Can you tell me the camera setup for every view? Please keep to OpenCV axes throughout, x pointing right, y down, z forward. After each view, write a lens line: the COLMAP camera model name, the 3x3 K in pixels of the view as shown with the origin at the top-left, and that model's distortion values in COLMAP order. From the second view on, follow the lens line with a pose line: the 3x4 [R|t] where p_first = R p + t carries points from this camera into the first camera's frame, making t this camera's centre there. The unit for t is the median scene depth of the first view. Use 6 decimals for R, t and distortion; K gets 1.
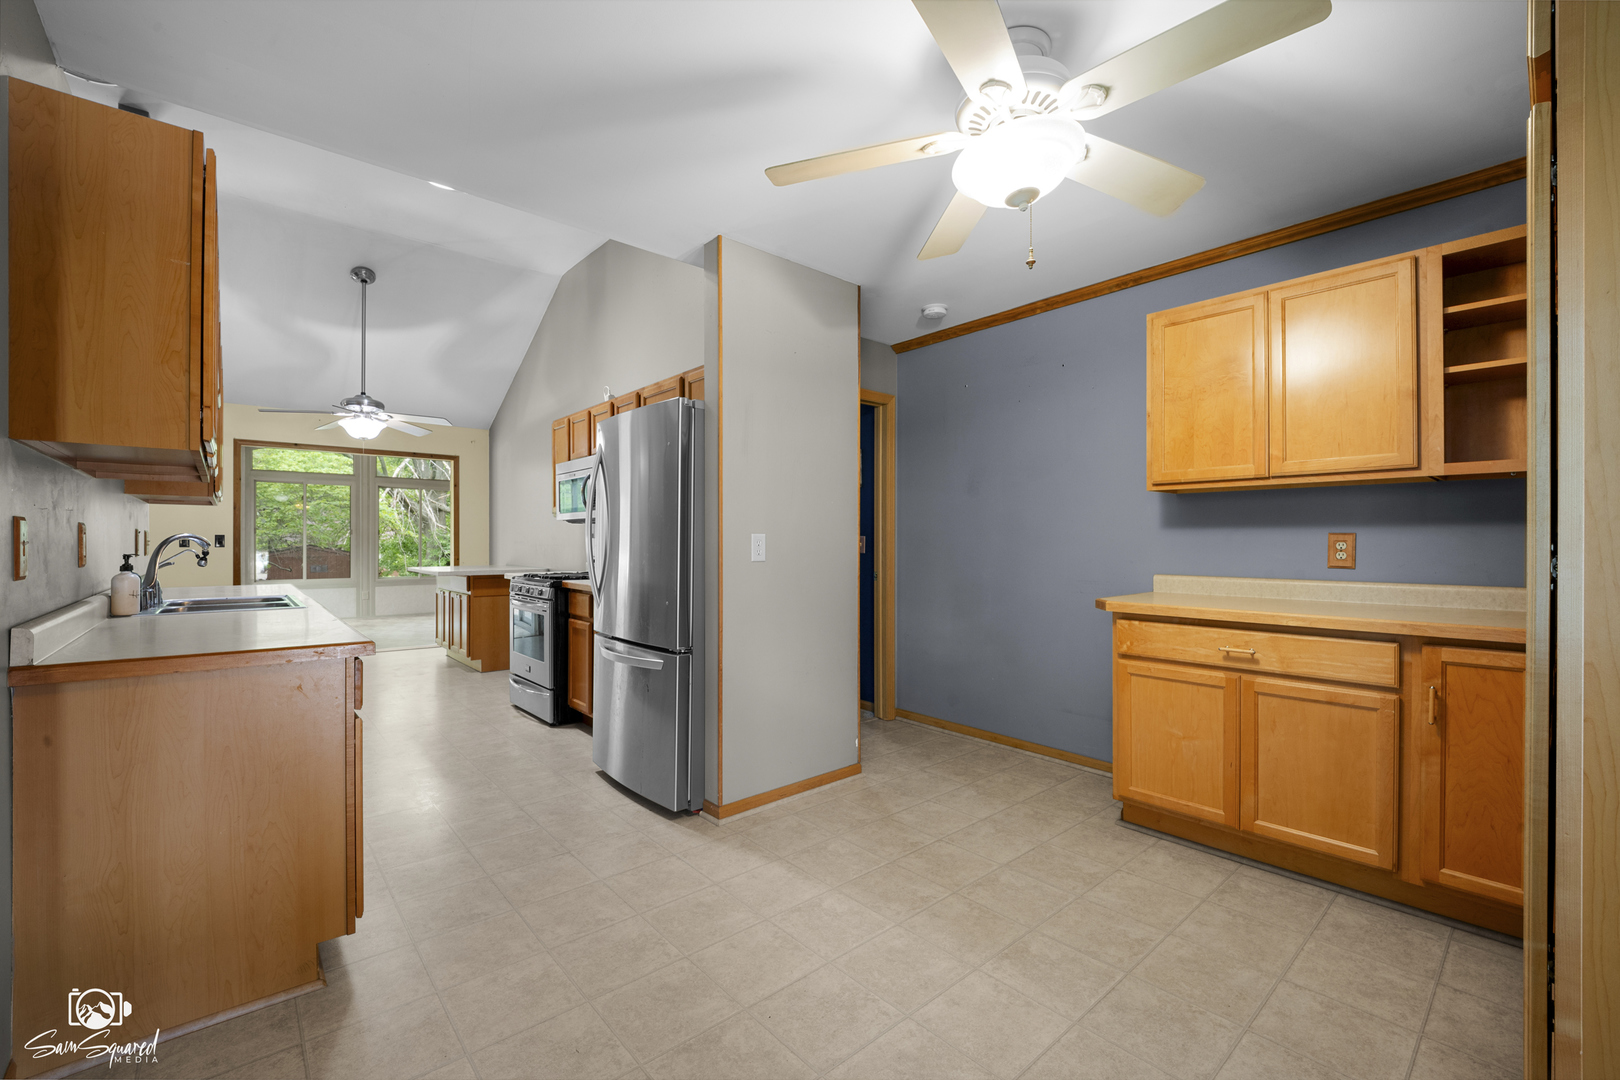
lens RADIAL K [[671.7, 0, 810.0], [0, 671.7, 543.4], [0, 0, 1]] dist [-0.009990, 0.000871]
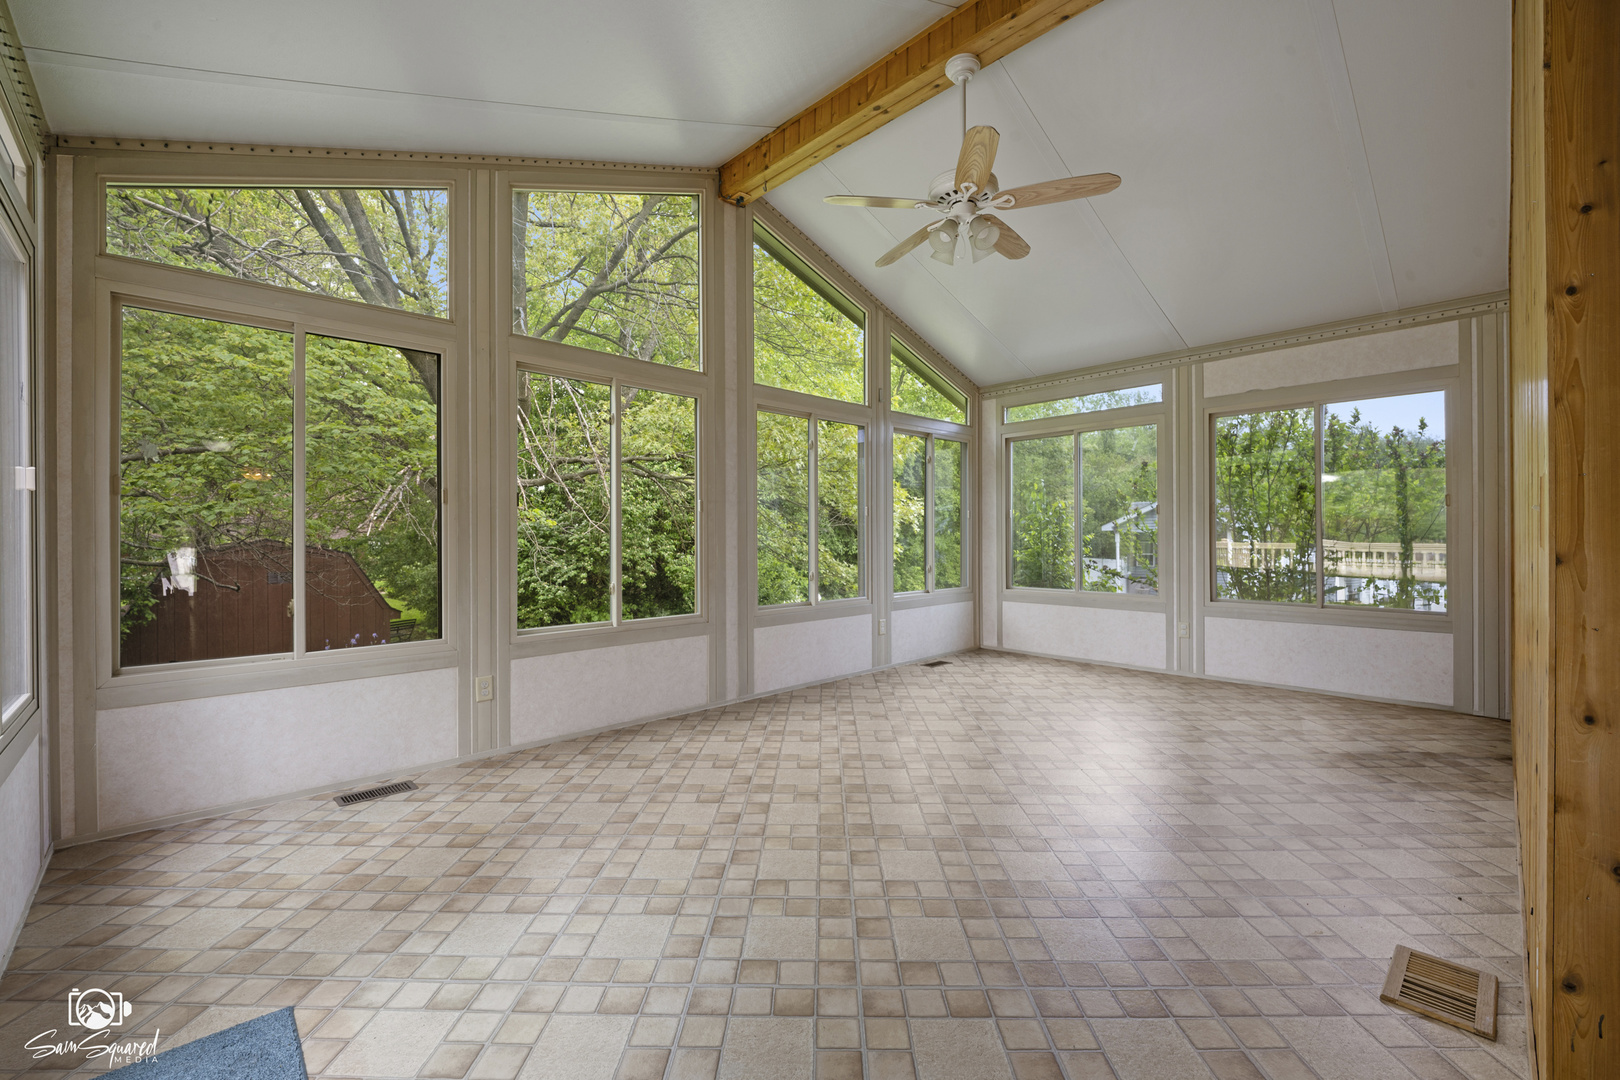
lens RADIAL K [[671.7, 0, 810.6], [0, 671.7, 535.2], [0, 0, 1]] dist [-0.009990, 0.000871]
pose [[0.999080, -0.000726, 0.042875, -0.522941], [0.000583, 0.999994, 0.003353, 0.000681], [-0.042877, -0.003325, 0.999075, 0.669538]]
